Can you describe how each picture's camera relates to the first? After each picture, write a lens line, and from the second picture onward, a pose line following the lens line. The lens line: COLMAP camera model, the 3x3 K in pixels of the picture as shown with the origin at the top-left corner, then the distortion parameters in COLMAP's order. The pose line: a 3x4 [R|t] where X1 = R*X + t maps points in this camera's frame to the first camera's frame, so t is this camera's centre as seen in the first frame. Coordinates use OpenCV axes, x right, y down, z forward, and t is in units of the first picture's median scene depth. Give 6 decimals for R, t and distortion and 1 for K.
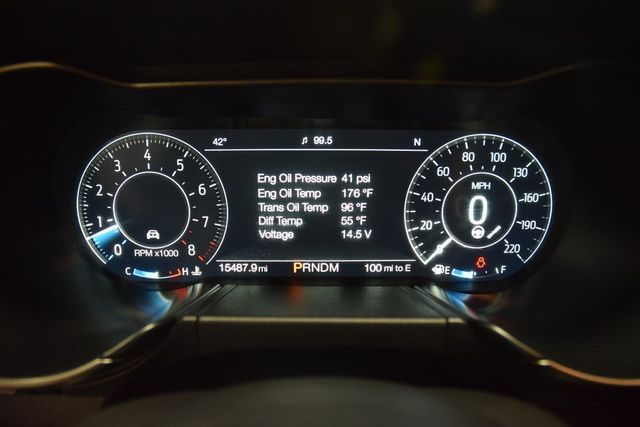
lens RADIAL K [[476.7, 0, 321.2], [0, 476.7, 212.5], [0, 0, 1]] dist [-0.110348, 0.005124]
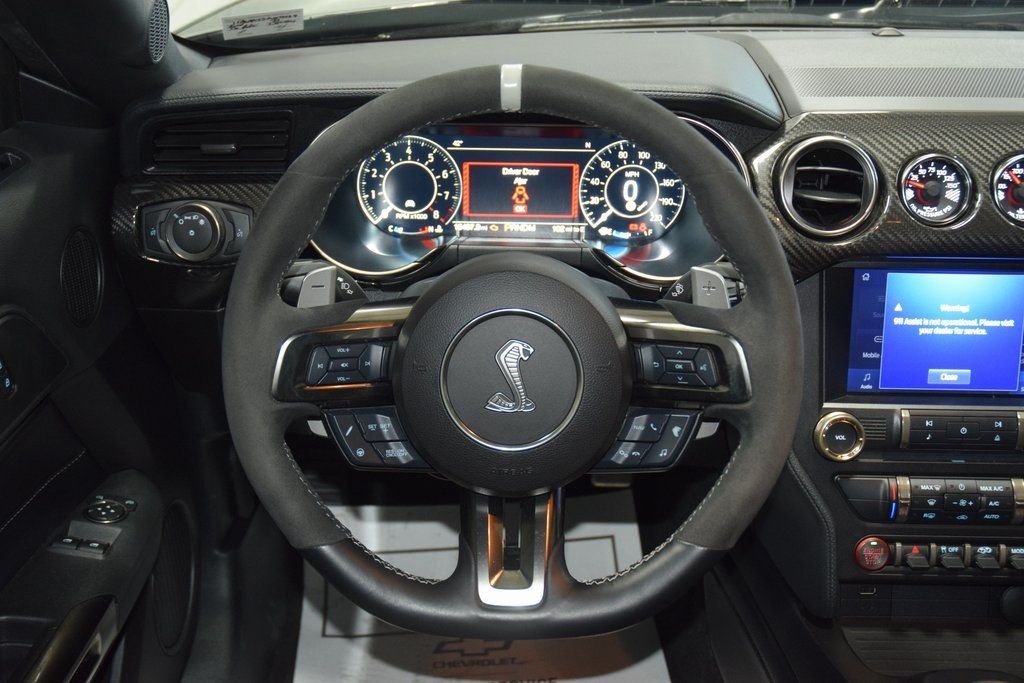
lens RADIAL K [[1158.8, 0, 480.7], [0, 1158.8, 333.1], [0, 0, 1]] dist [0.004784, 0.000000]
pose [[0.998365, 0.023181, -0.052253, 0.066654], [-0.015187, 0.988796, 0.148499, -0.097178], [0.055110, -0.147463, 0.987531, -2.702315]]
